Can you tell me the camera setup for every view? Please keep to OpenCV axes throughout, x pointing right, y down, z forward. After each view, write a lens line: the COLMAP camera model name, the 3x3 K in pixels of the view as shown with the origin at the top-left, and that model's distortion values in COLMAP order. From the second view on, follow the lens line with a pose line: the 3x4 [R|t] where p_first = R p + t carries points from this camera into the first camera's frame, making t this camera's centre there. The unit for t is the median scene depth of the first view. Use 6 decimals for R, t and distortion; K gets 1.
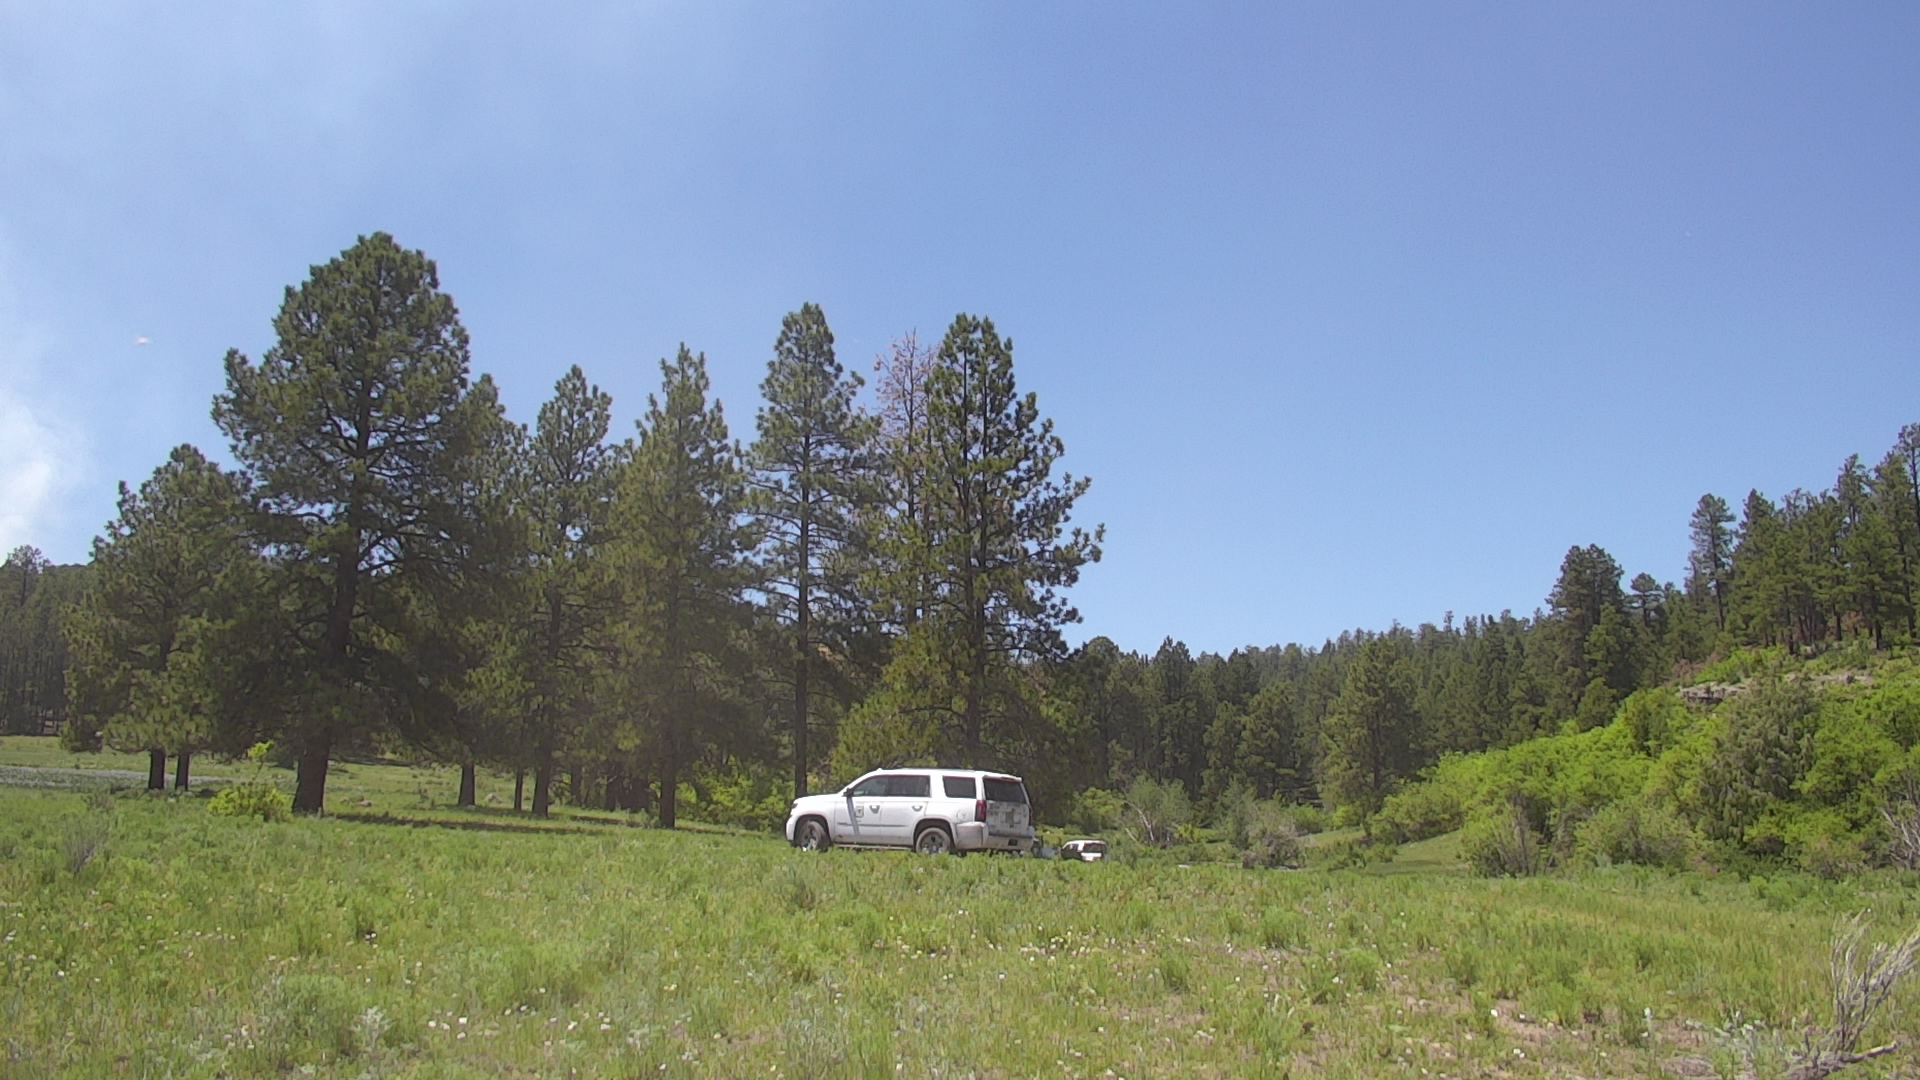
lens RADIAL K [[1625.1, 0, 963.0], [0, 1625.1, 577.2], [0, 0, 1]] dist [-0.063983, 0.036576]
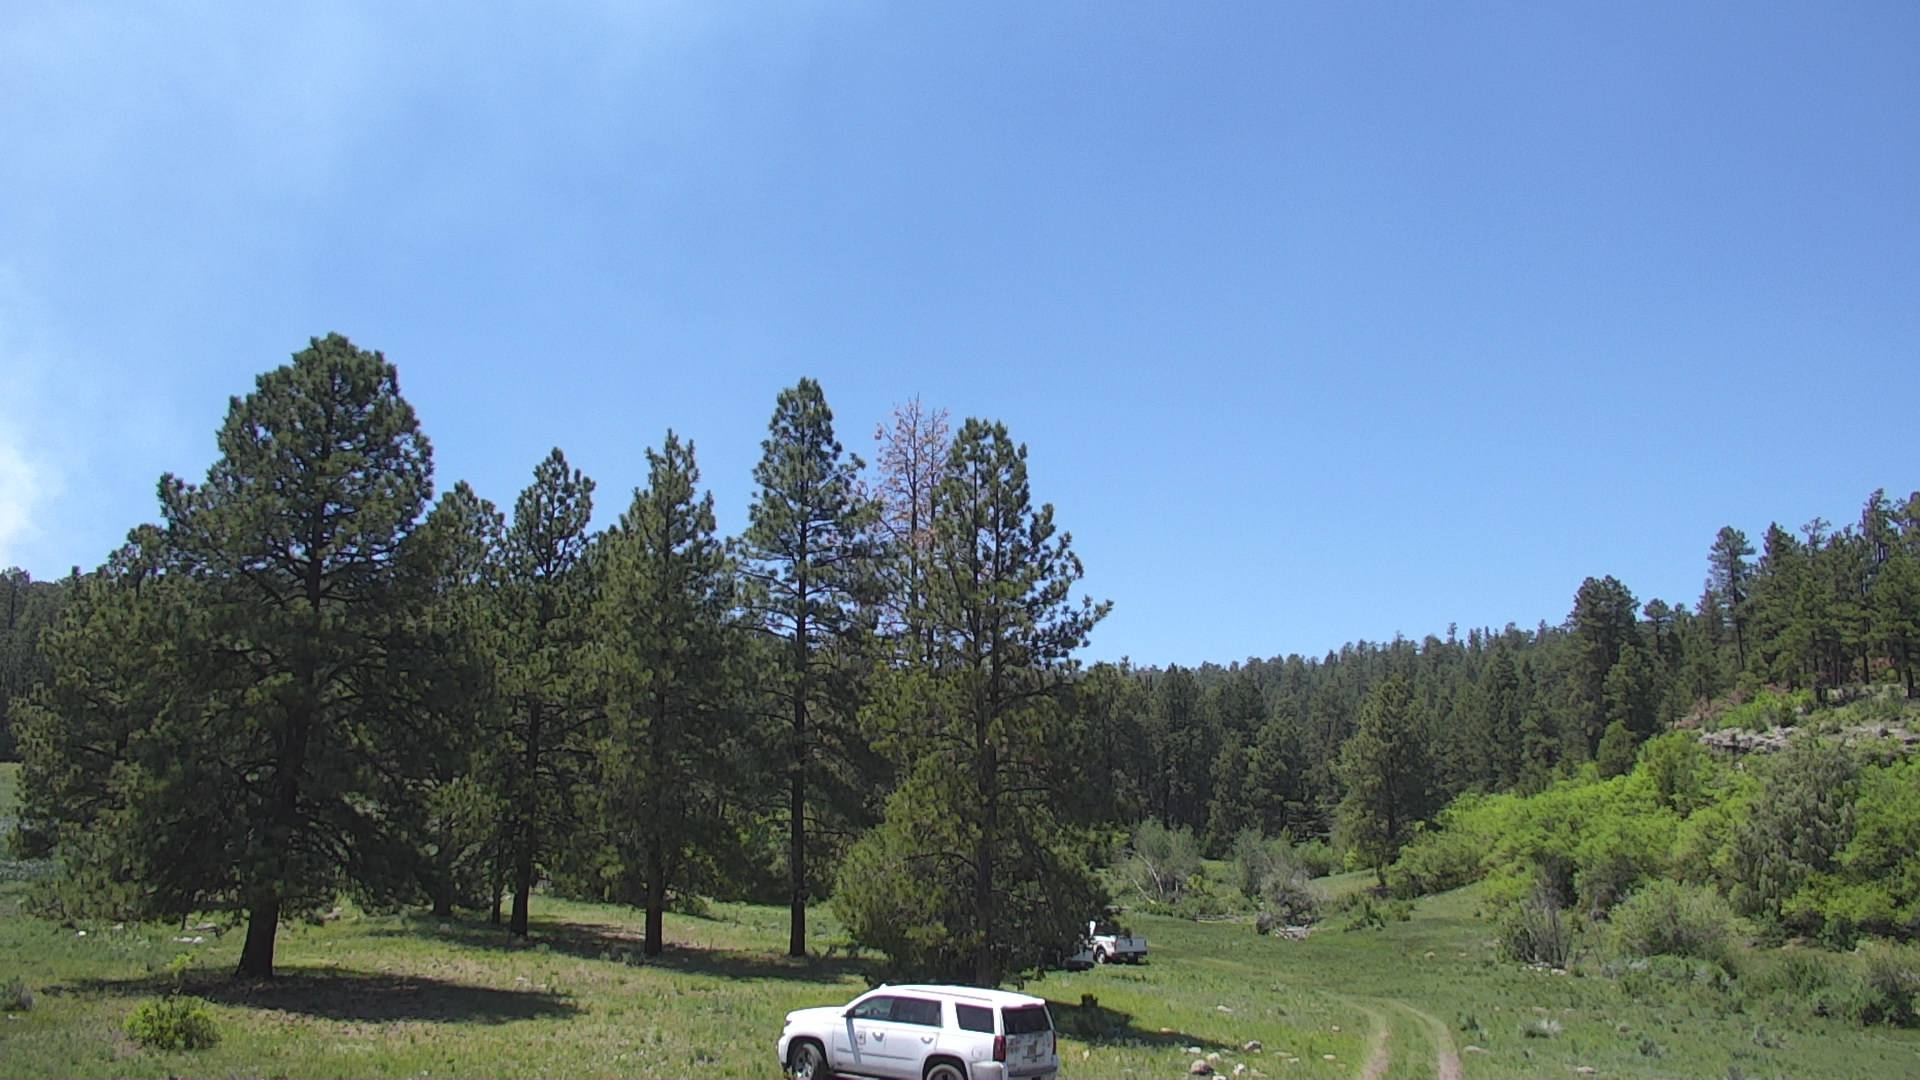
lens RADIAL K [[1625.1, 0, 963.0], [0, 1625.1, 577.2], [0, 0, 1]] dist [-0.063983, 0.036576]
pose [[1.000000, -0.000330, 0.000162, -0.002903], [0.000330, 0.999998, -0.001780, -0.035767], [-0.000161, 0.001780, 0.999998, 0.041906]]
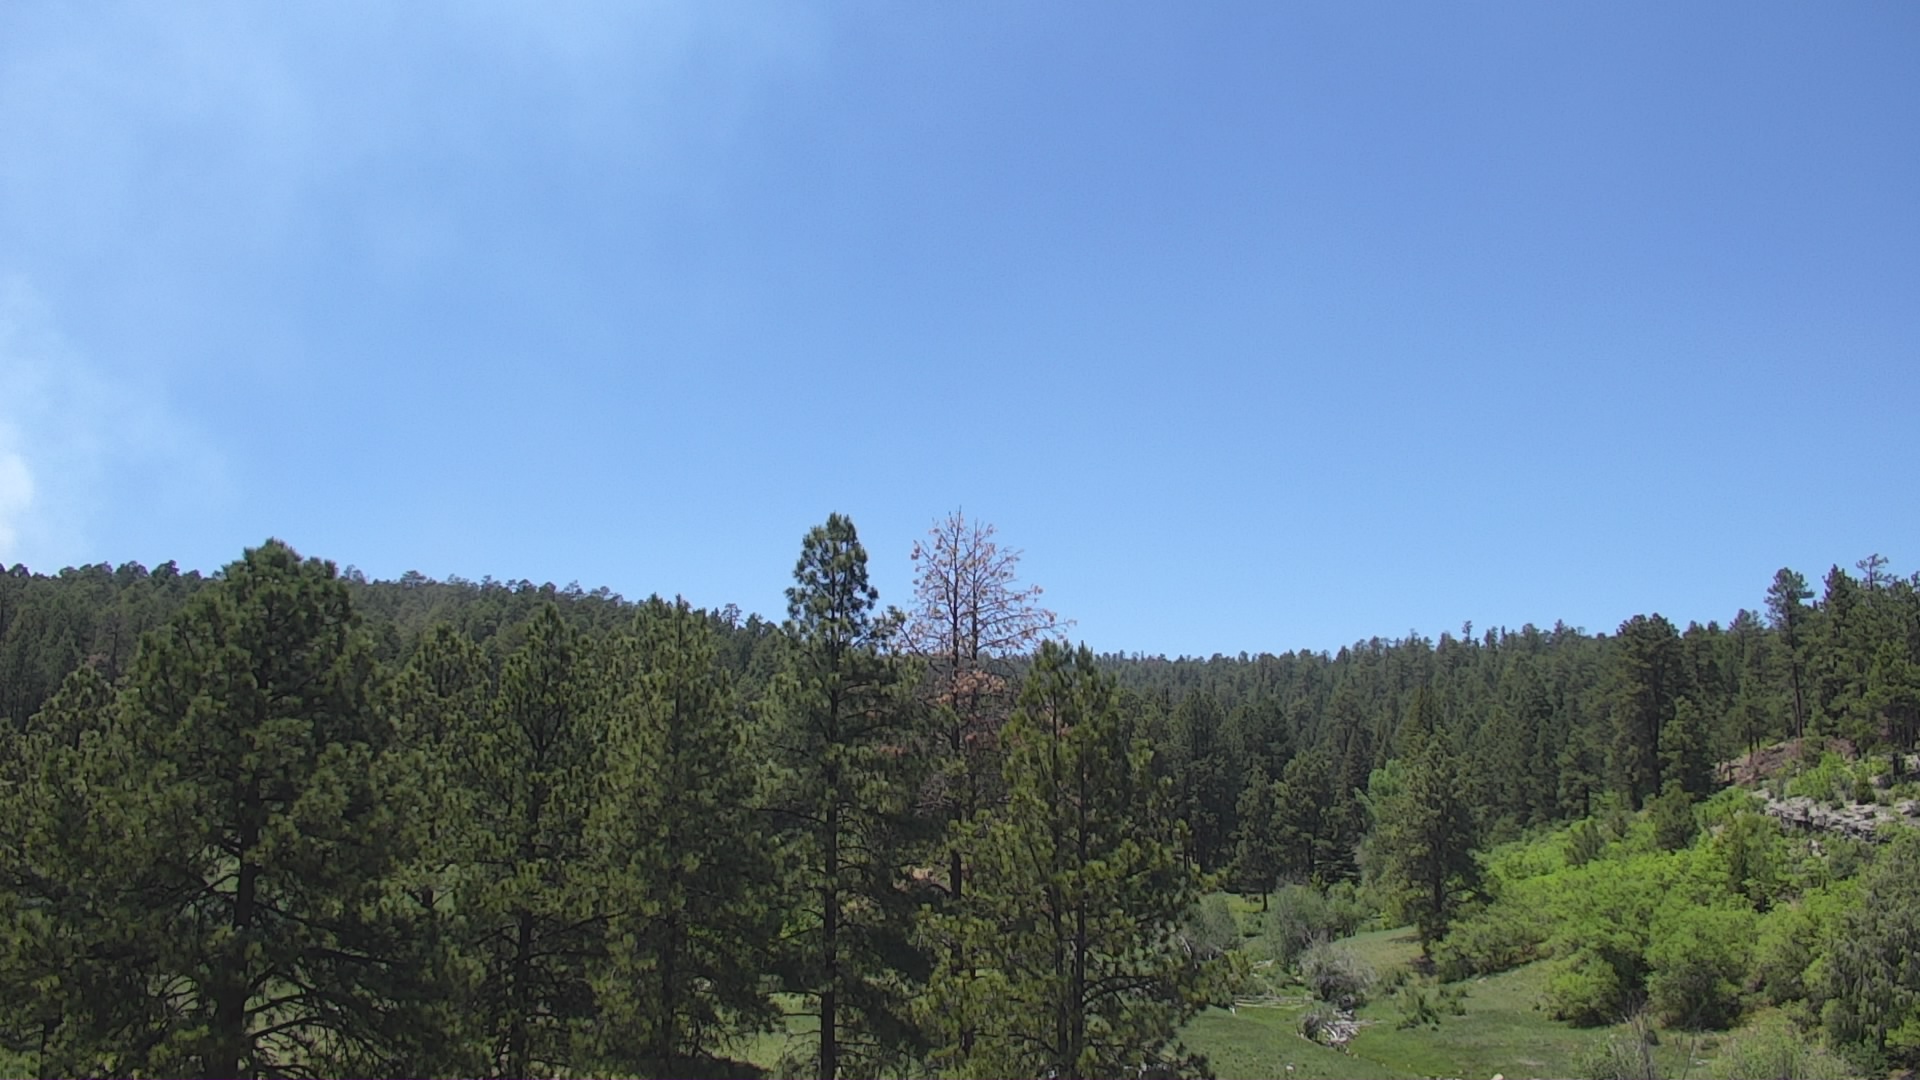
lens RADIAL K [[1626.4, 0, 961.7], [0, 1626.4, 576.8], [0, 0, 1]] dist [-0.068232, 0.043361]
pose [[0.999978, 0.005561, -0.003517, -0.019865], [-0.005520, 0.999919, 0.011469, -0.100848], [0.003580, -0.011450, 0.999928, 0.123878]]
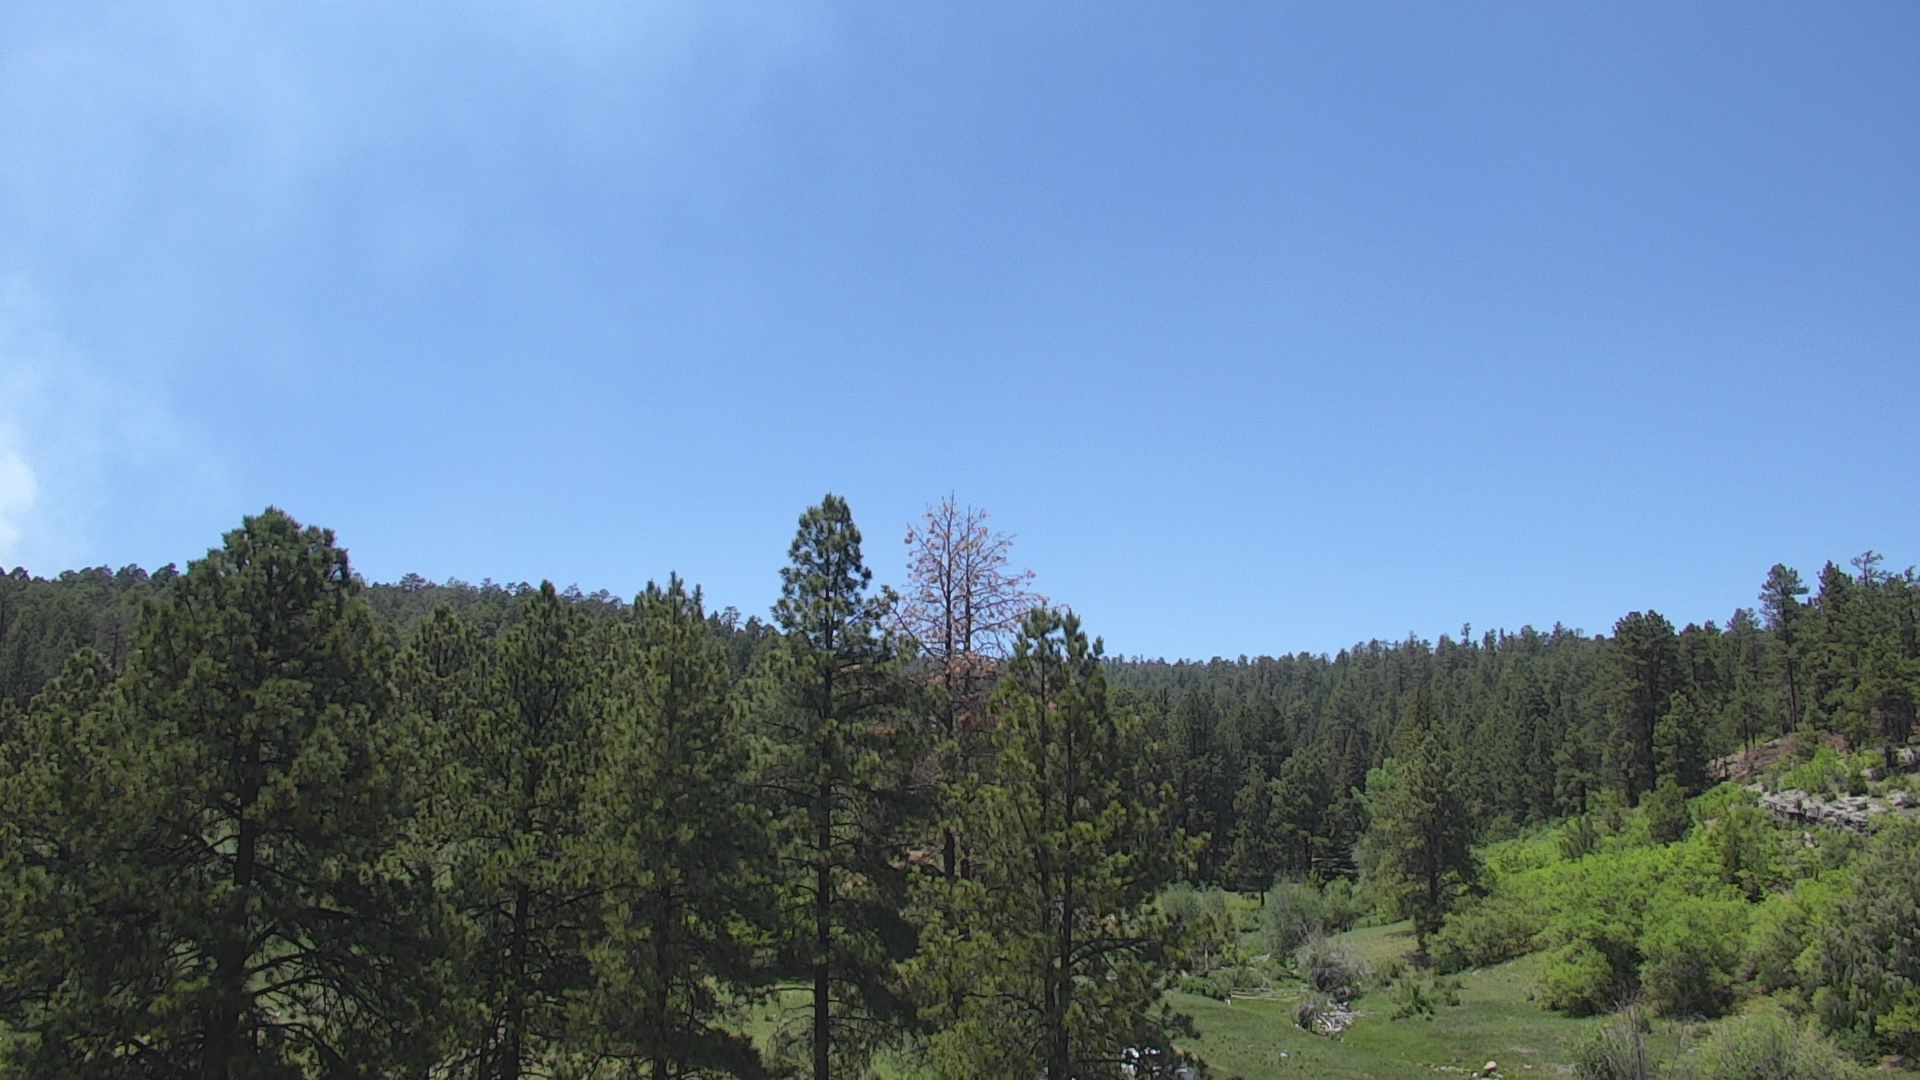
lens RADIAL K [[1626.4, 0, 961.7], [0, 1626.4, 576.8], [0, 0, 1]] dist [-0.068232, 0.043361]
pose [[0.999984, 0.004639, -0.003351, -0.017237], [-0.004611, 0.999954, 0.008402, -0.092257], [0.003390, -0.008387, 0.999959, 0.117710]]
